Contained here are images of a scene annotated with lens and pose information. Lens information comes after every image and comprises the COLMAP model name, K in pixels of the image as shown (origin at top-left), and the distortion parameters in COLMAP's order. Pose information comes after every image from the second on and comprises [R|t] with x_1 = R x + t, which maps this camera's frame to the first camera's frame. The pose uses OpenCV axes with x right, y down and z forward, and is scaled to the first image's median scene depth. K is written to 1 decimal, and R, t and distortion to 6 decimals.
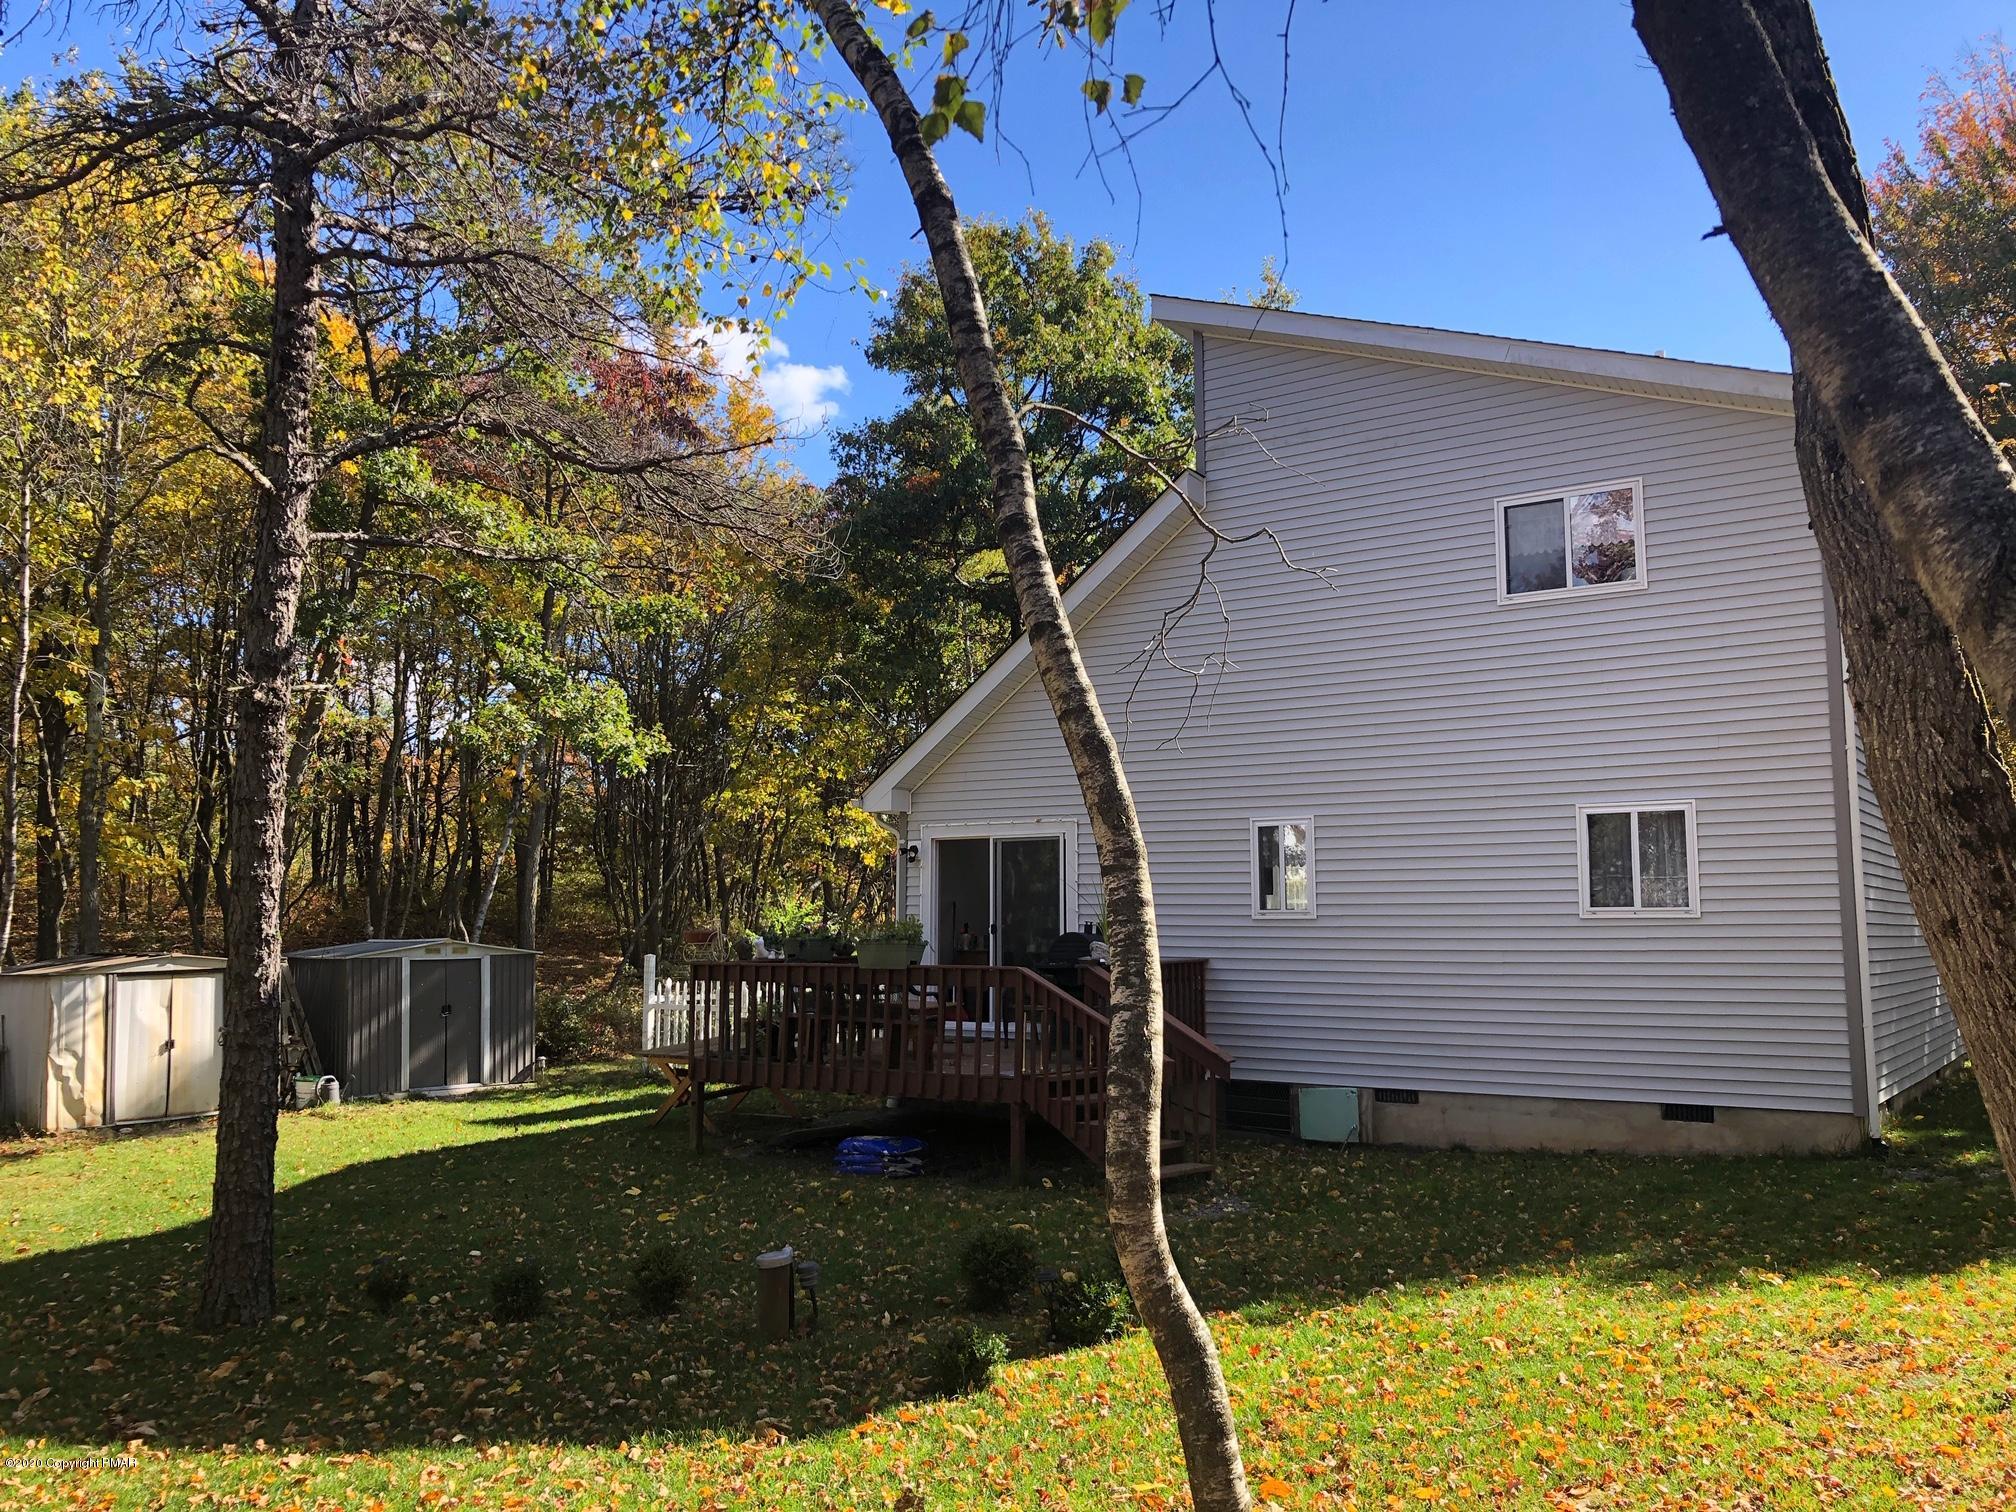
lens RADIAL K [[1633.9, 0, 1008.0], [0, 1633.9, 756.0], [0, 0, 1]] dist [0.000529, -0.004212]
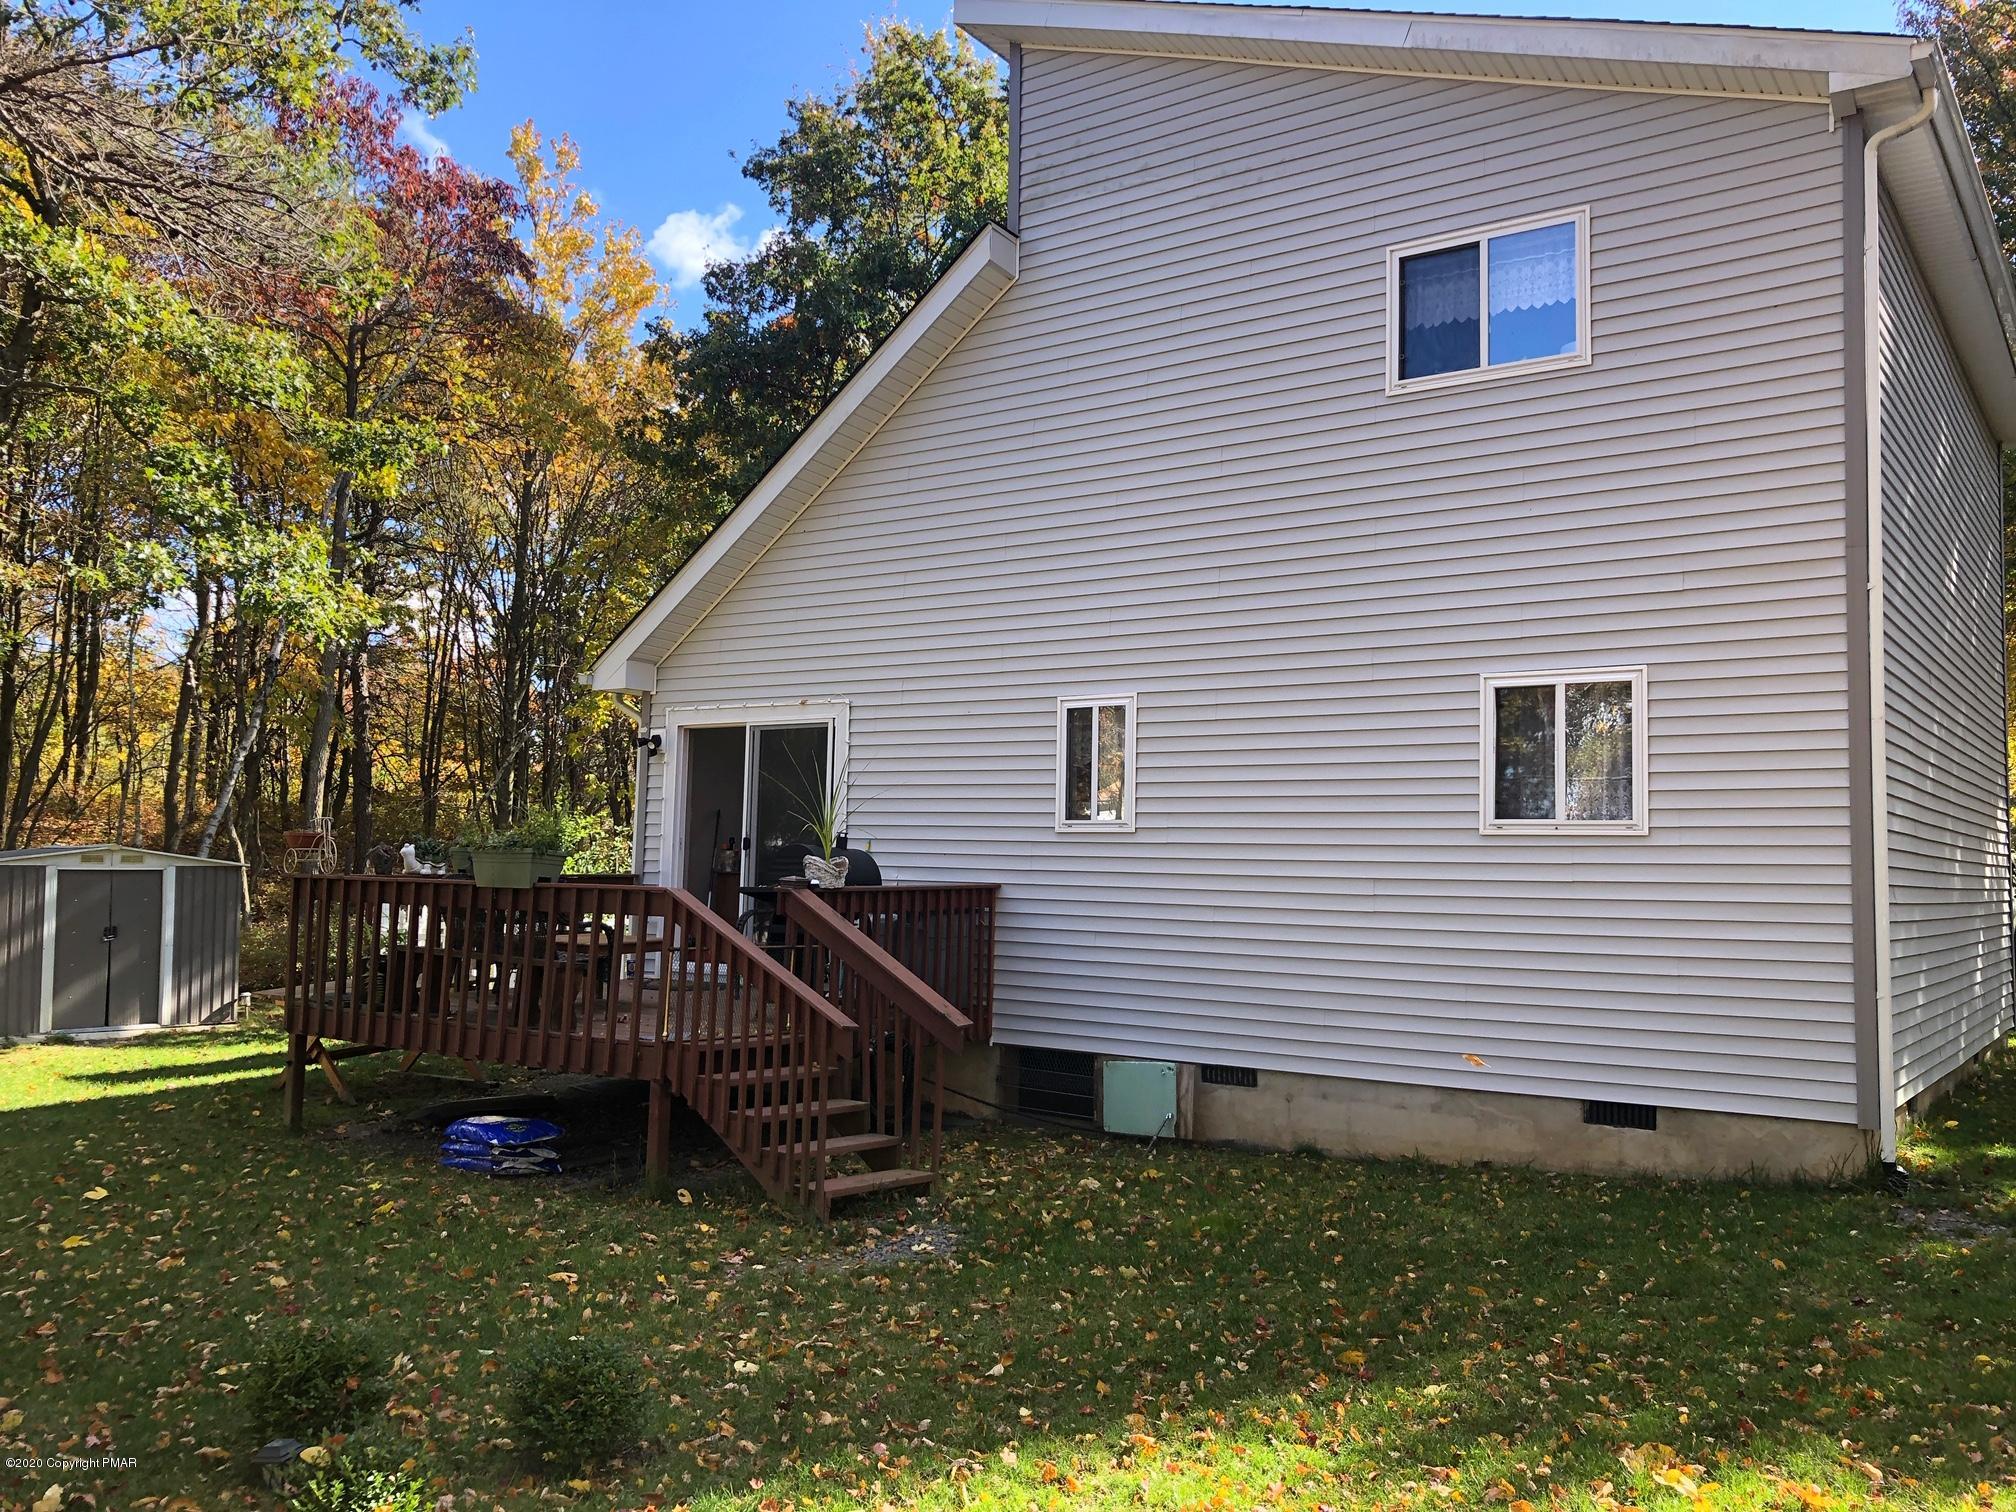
lens RADIAL K [[1643.3, 0, 1008.0], [0, 1643.3, 756.0], [0, 0, 1]] dist [0.007799, -0.019250]
pose [[0.999742, 0.018811, -0.012720, 0.147558], [-0.018298, 0.999057, 0.039367, 0.039304], [0.013449, -0.039124, 0.999144, 0.275879]]
